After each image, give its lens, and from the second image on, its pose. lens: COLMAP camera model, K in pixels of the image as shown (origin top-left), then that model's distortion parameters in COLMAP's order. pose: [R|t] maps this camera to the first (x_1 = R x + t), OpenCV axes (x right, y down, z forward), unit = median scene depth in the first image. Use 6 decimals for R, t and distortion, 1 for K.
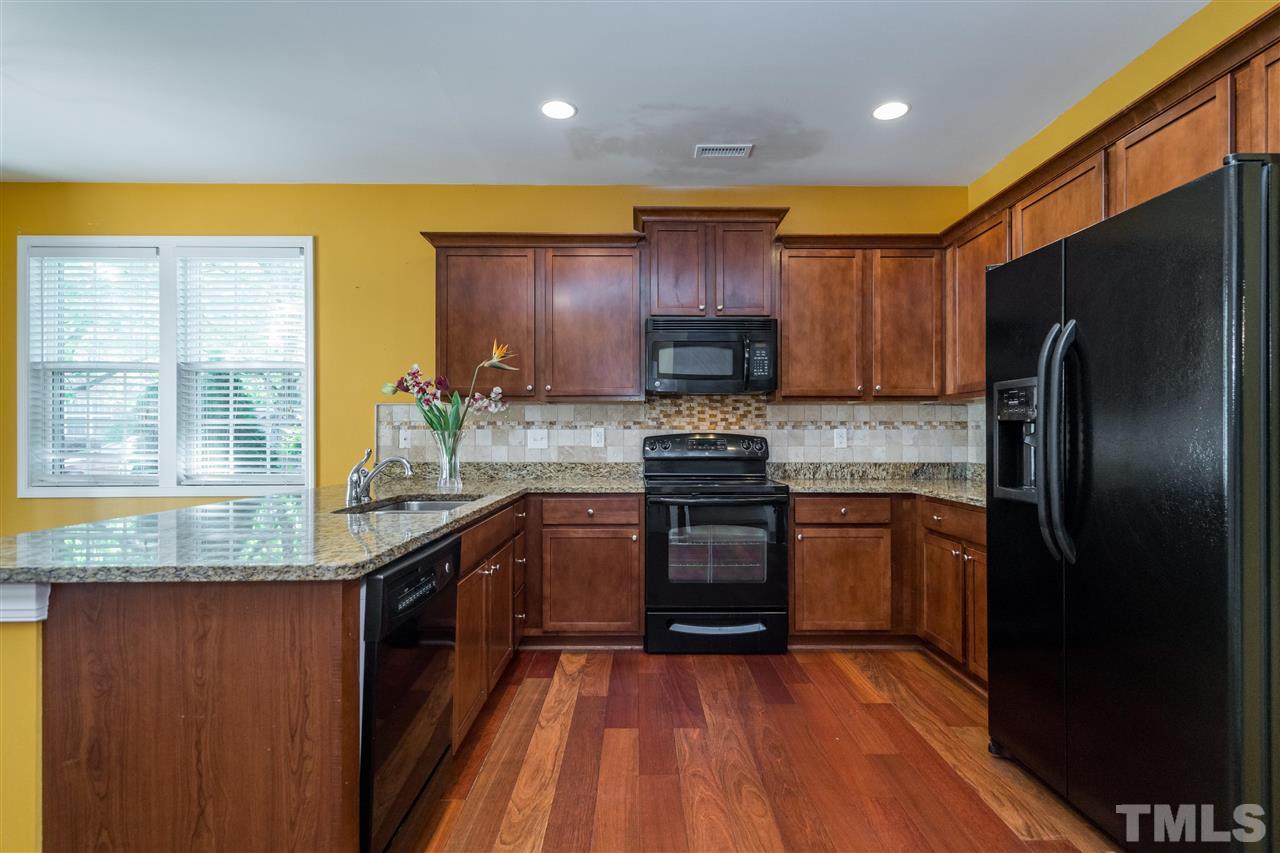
lens RADIAL K [[623.3, 0, 655.2], [0, 623.3, 434.7], [0, 0, 1]] dist [0.005426, -0.000043]
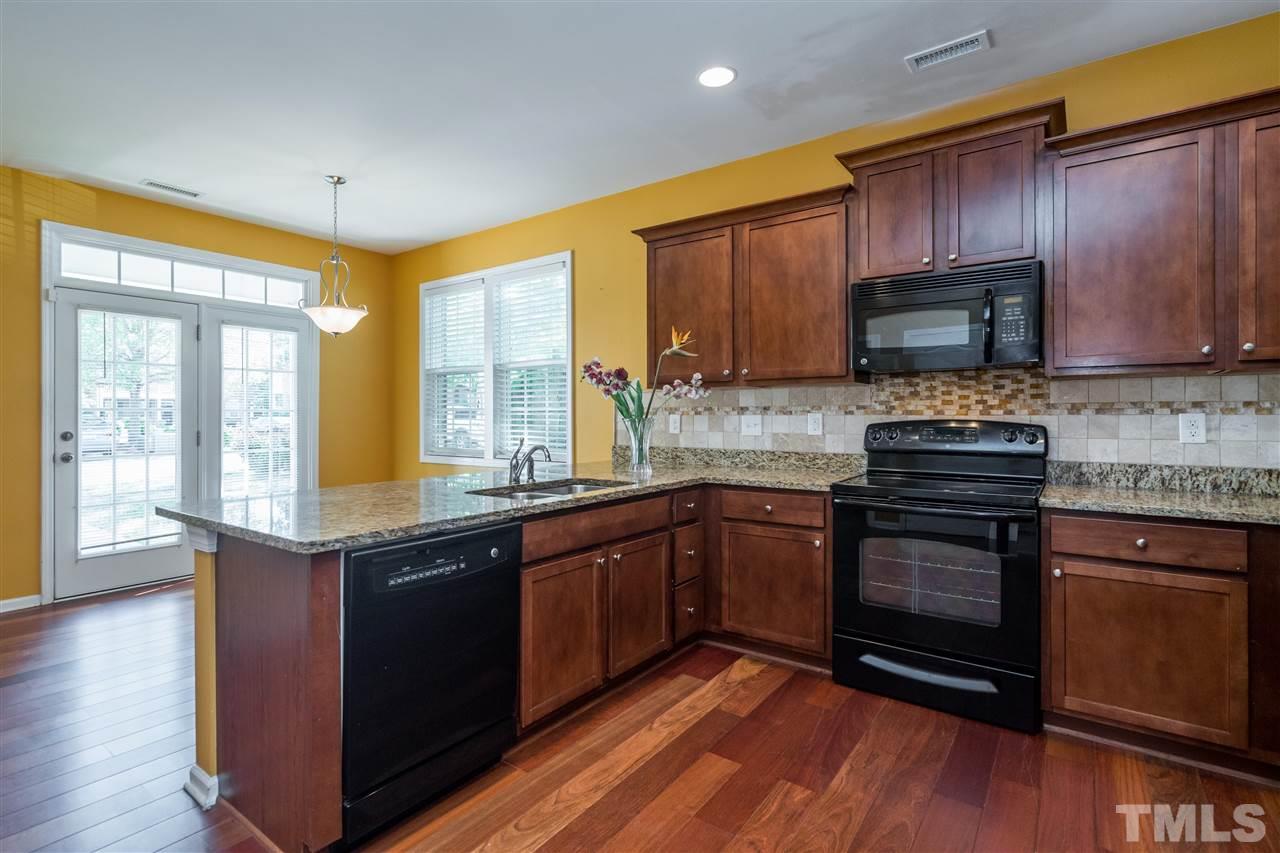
lens RADIAL K [[622.5, 0, 623.0], [0, 622.5, 413.8], [0, 0, 1]] dist [-0.000354, 0.001297]
pose [[0.786694, -0.001886, -0.617340, 0.263371], [0.004127, 0.999989, 0.002204, -0.014597], [0.617329, -0.004281, 0.786693, 0.150539]]
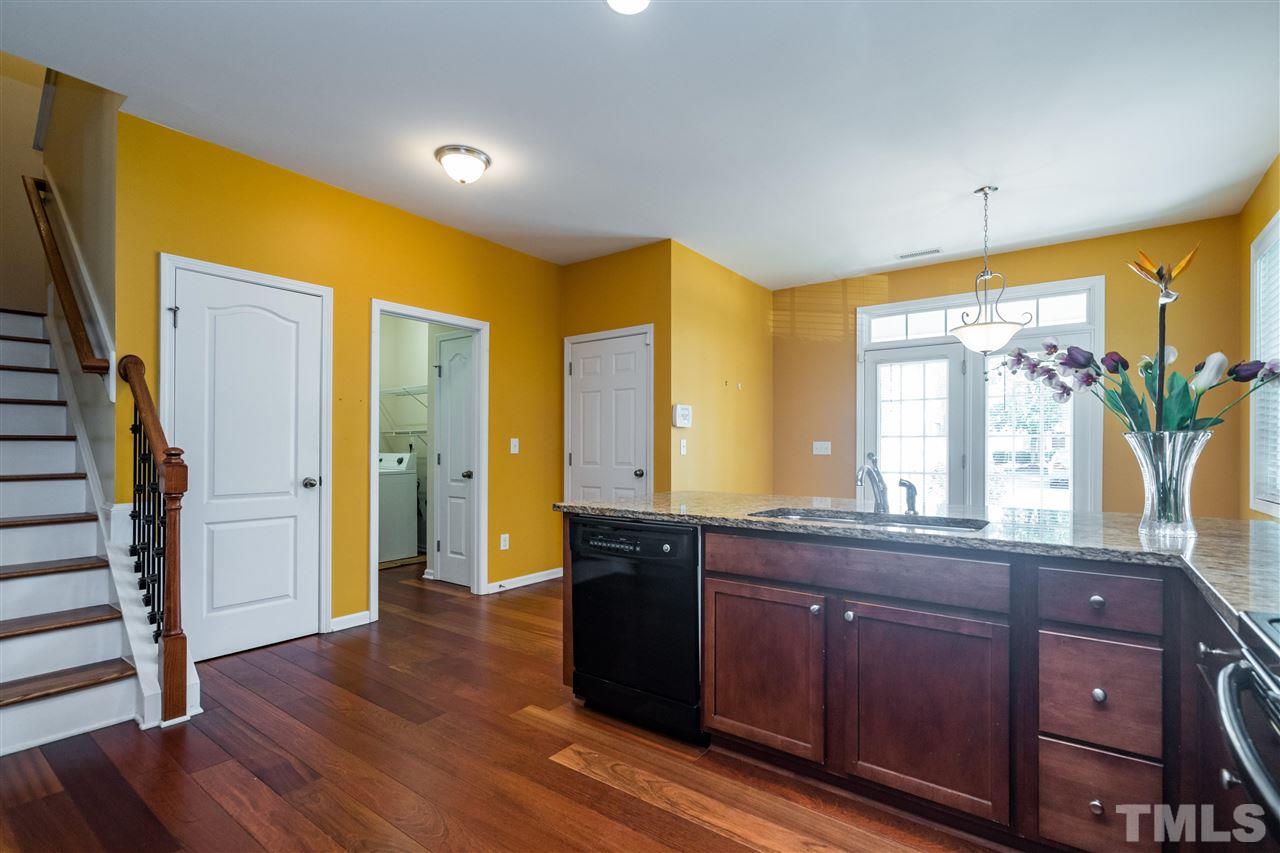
lens RADIAL K [[588.8, 0, 627.7], [0, 588.8, 447.8], [0, 0, 1]] dist [-0.000346, 0.000180]
pose [[-0.619610, -0.002492, -0.784906, 0.335637], [-0.000105, 0.999995, -0.003092, 0.007656], [0.784909, -0.001834, -0.619608, 0.863807]]
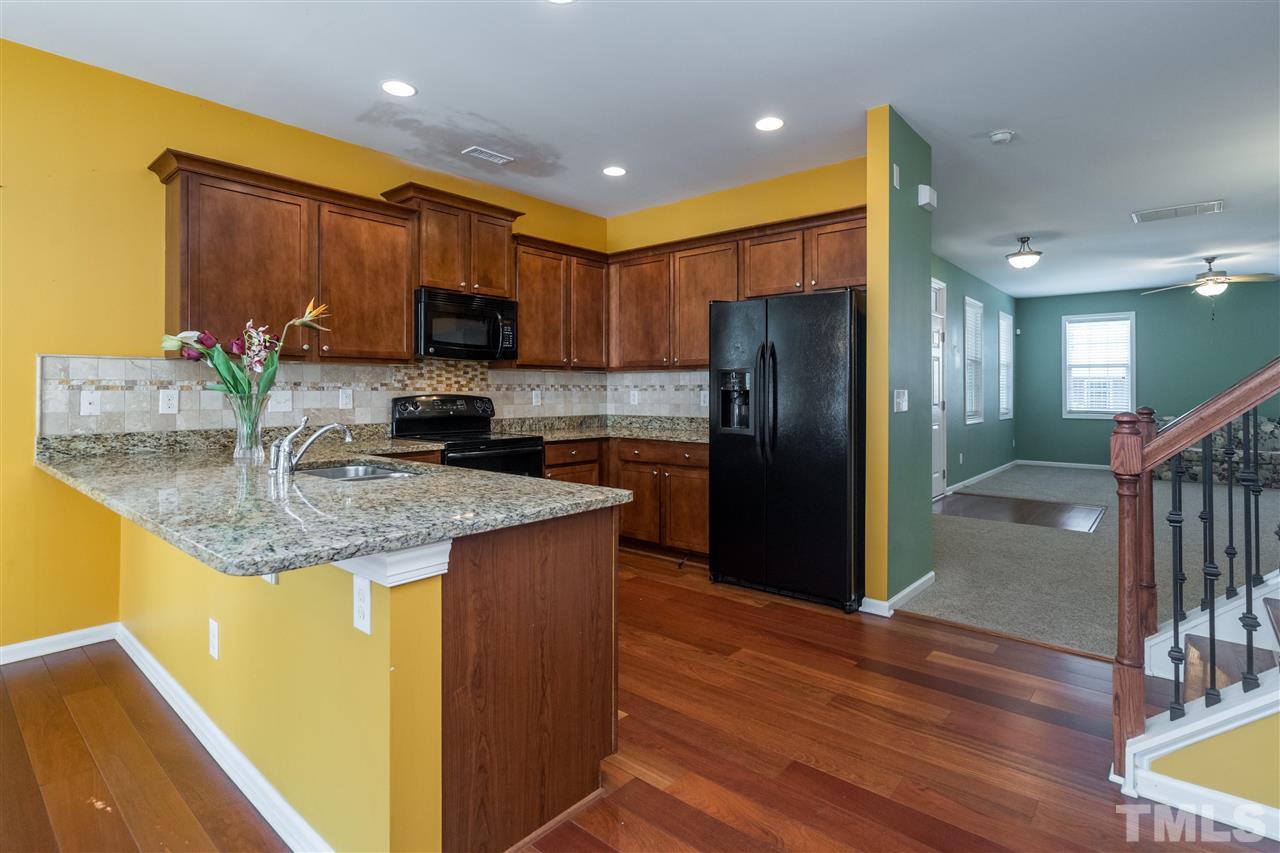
lens RADIAL K [[622.5, 0, 656.5], [0, 622.5, 388.1], [0, 0, 1]] dist [-0.000354, 0.001297]
pose [[0.657210, 0.005522, 0.753687, -0.559754], [-0.004874, 0.999983, -0.003077, -0.013313], [-0.753692, -0.001651, 0.657226, -0.012886]]
